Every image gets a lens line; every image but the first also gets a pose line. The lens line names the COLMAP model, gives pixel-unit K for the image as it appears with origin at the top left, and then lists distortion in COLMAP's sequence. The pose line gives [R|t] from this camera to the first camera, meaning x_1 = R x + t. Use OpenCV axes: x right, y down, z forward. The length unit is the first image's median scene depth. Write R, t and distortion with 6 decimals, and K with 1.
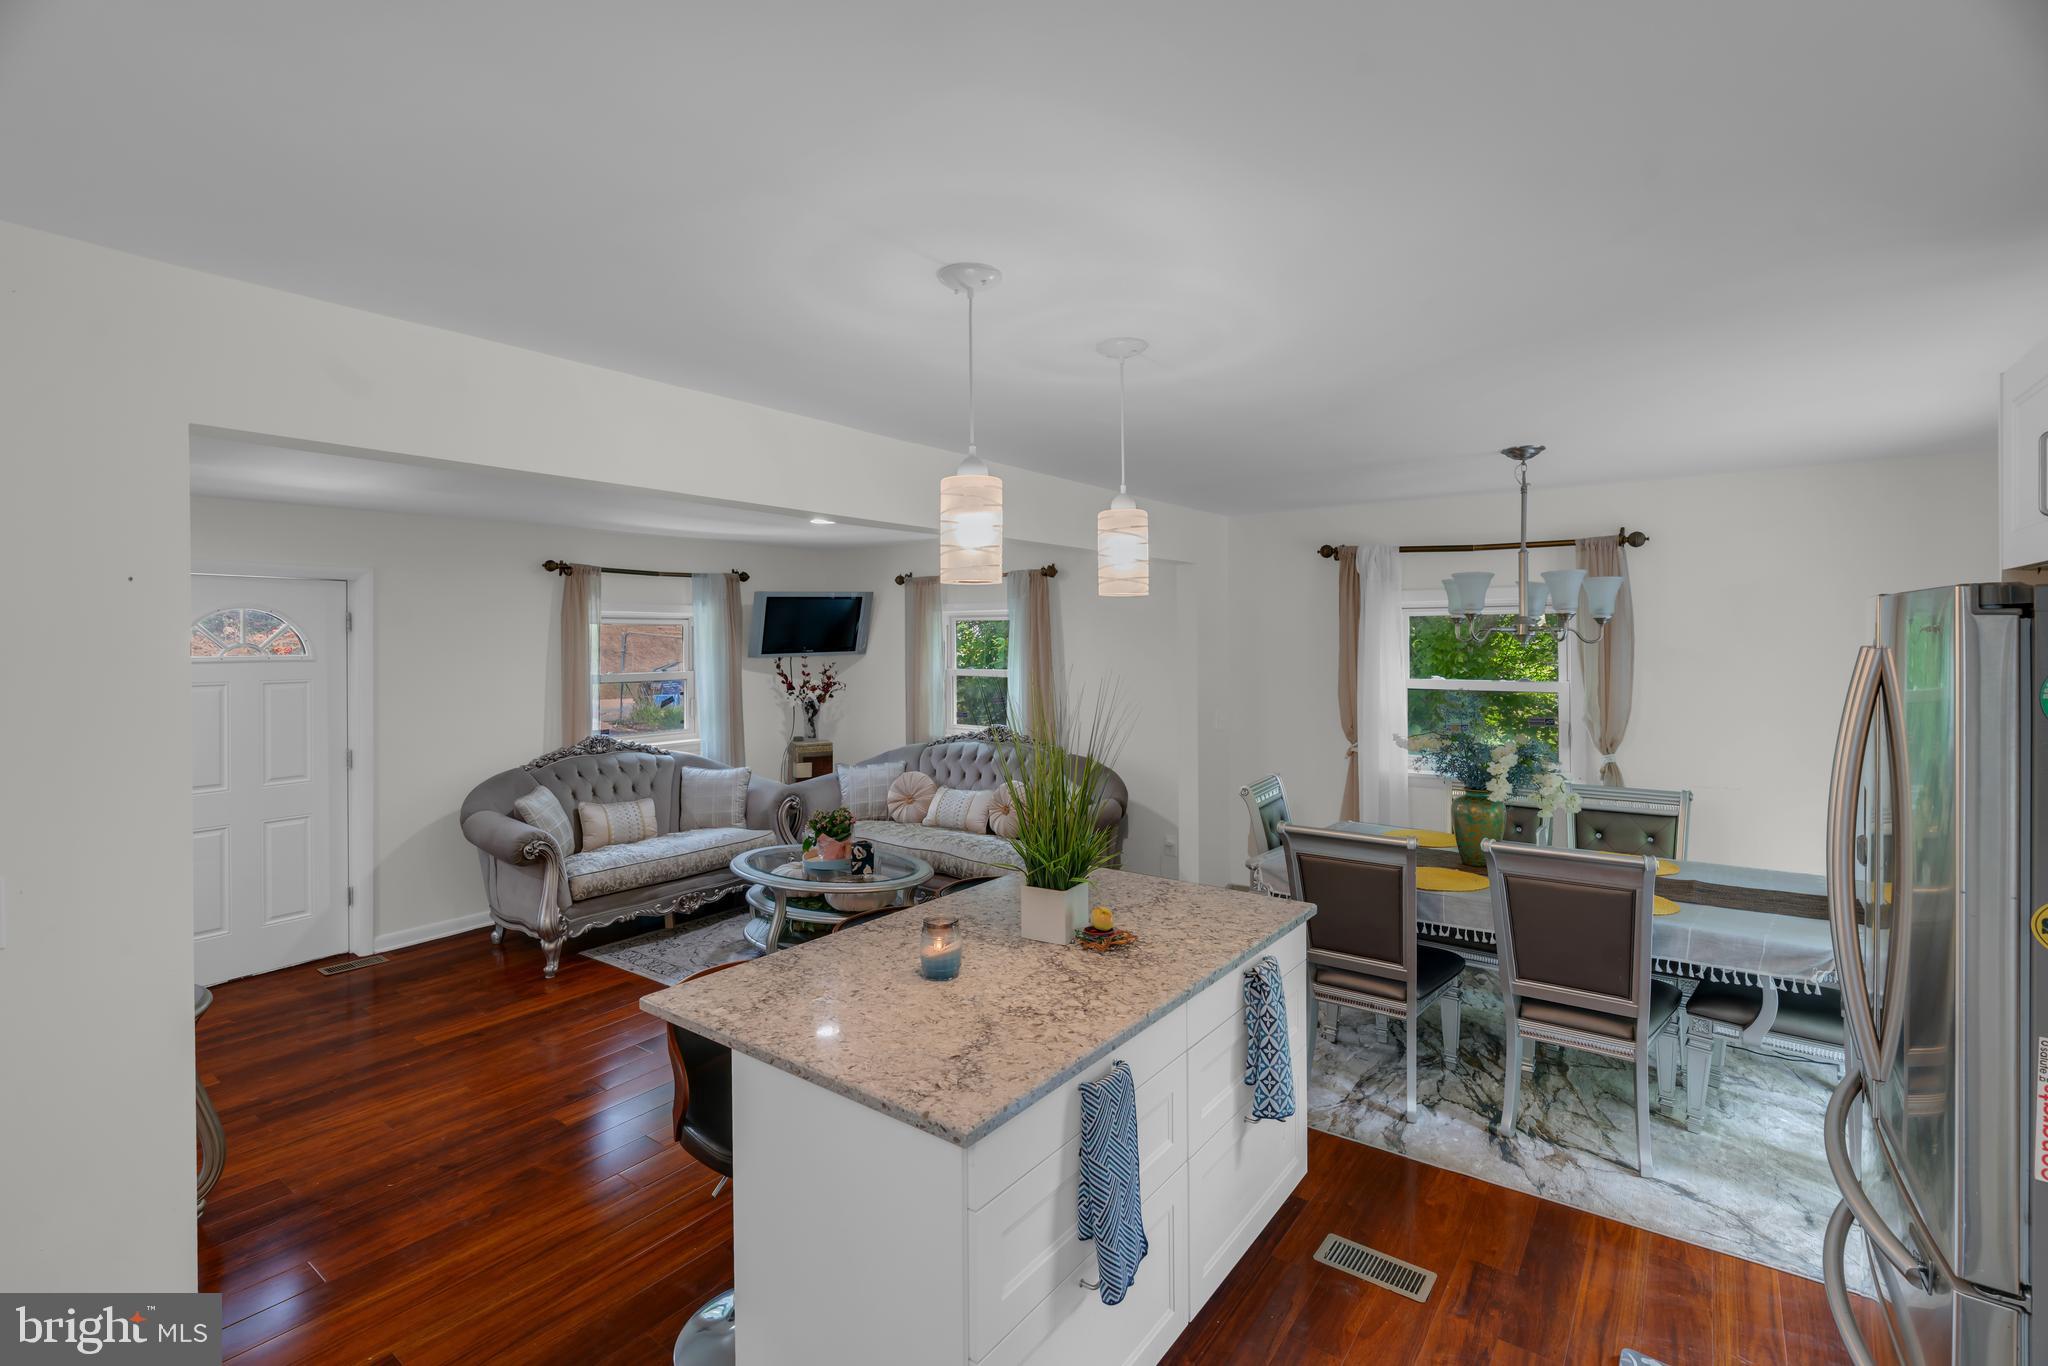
lens RADIAL K [[944.6, 0, 990.6], [0, 944.6, 641.8], [0, 0, 1]] dist [0.002252, 0.000426]
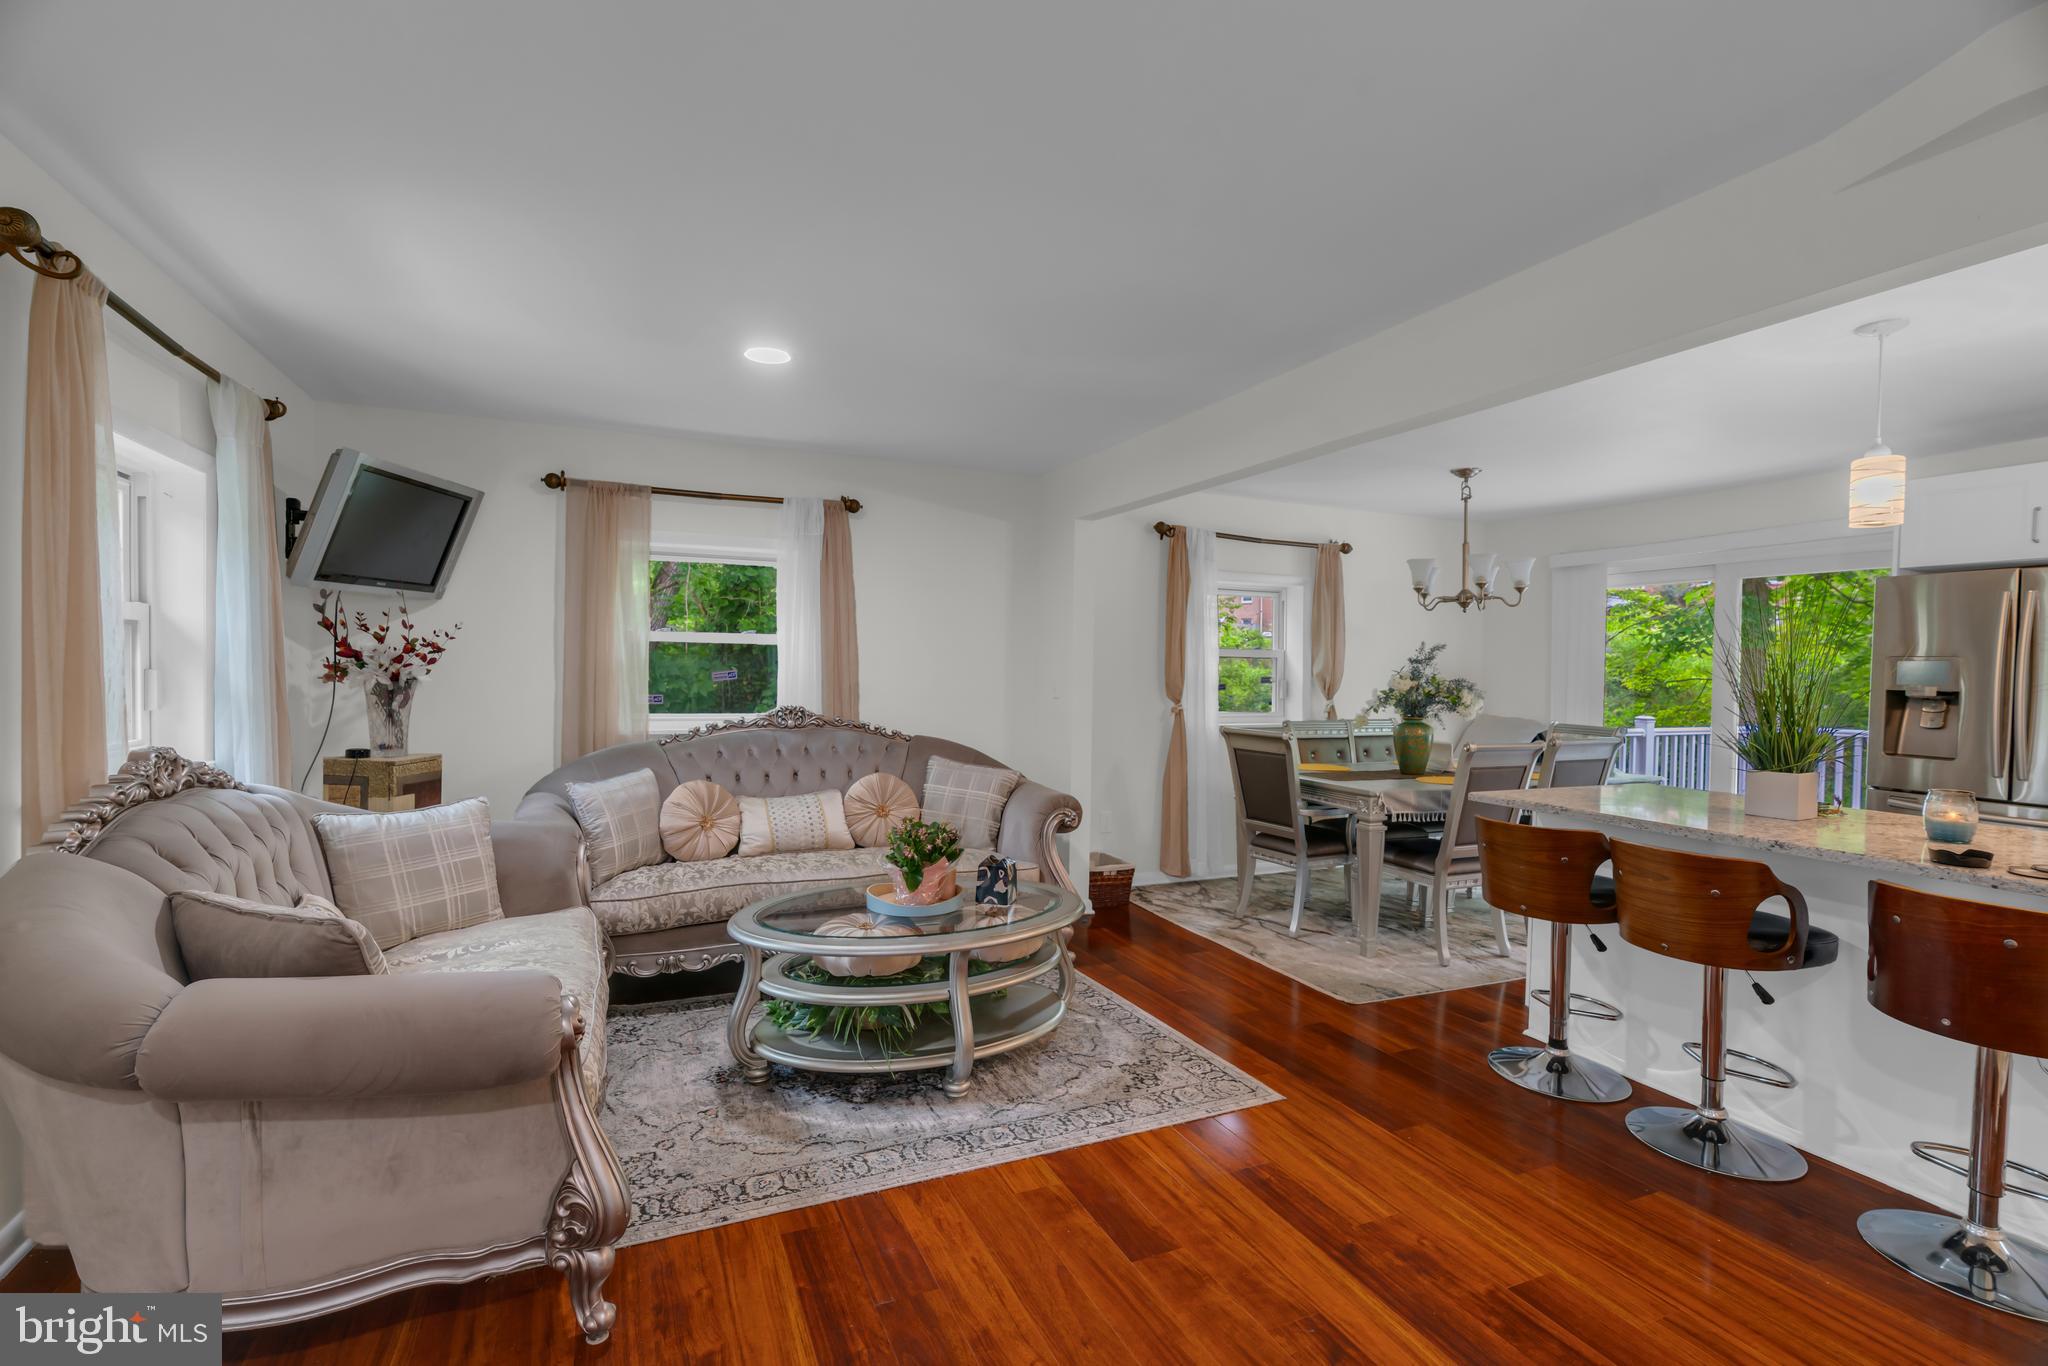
lens RADIAL K [[925.1, 0, 1024.0], [0, 925.1, 683.0], [0, 0, 1]] dist [-0.002567, -0.000110]
pose [[0.479413, -0.001772, 0.877588, -0.617700], [-0.016599, 0.999801, 0.011087, 0.069622], [-0.877432, -0.019882, 0.479288, 0.582441]]
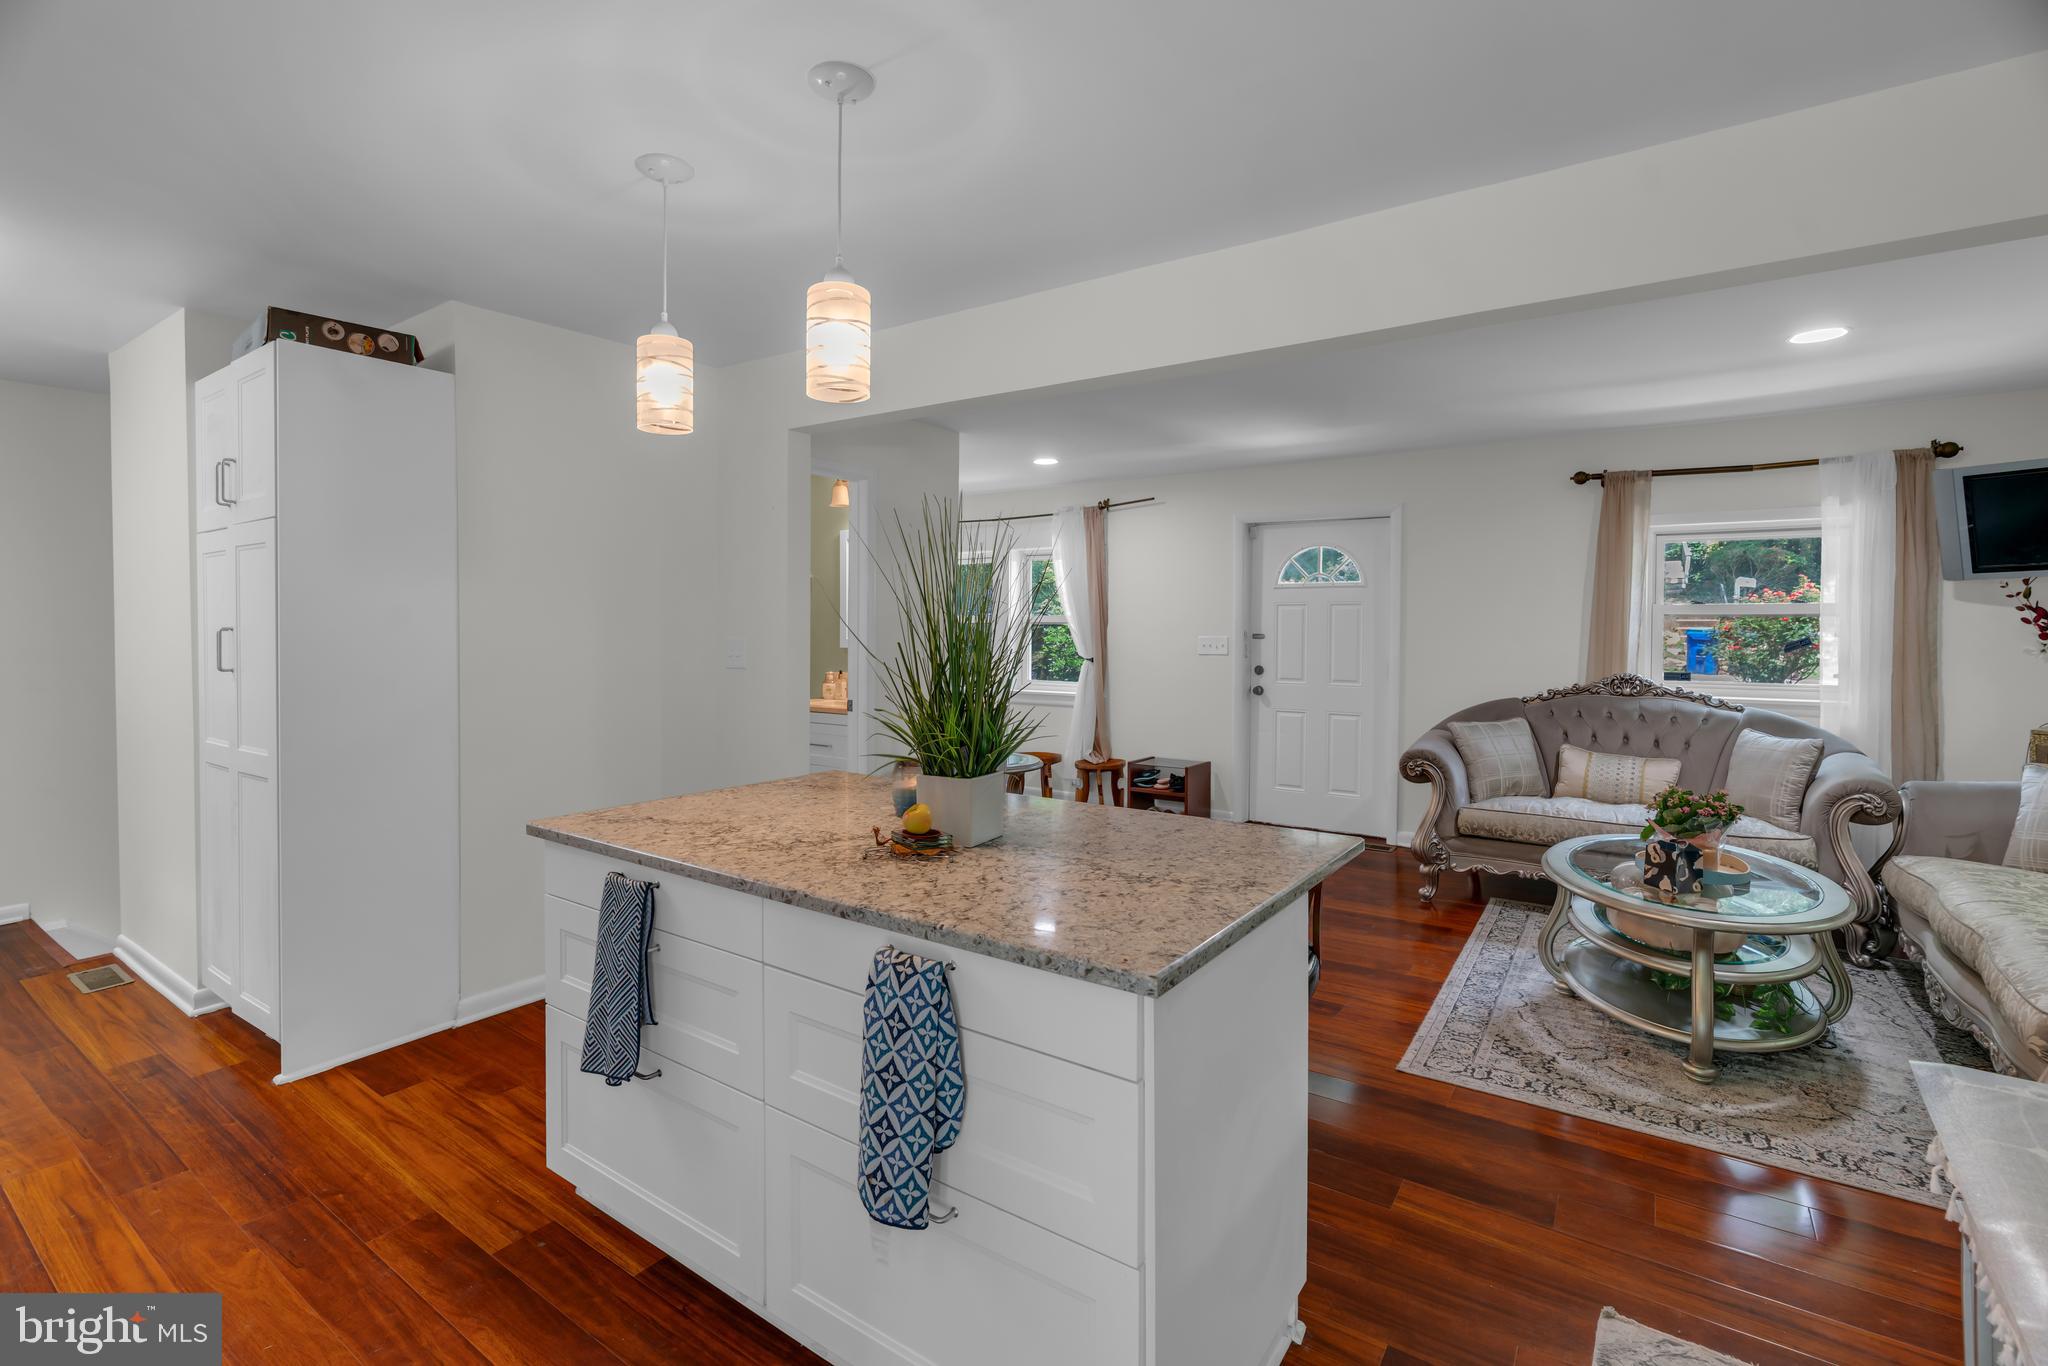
lens RADIAL K [[930.6, 0, 1021.7], [0, 930.6, 626.6], [0, 0, 1]] dist [-0.013224, 0.000184]
pose [[0.048727, 0.010327, -0.998759, 0.402720], [-0.001552, 0.999946, 0.010263, 0.054083], [0.998811, 0.001050, 0.048740, 0.464511]]
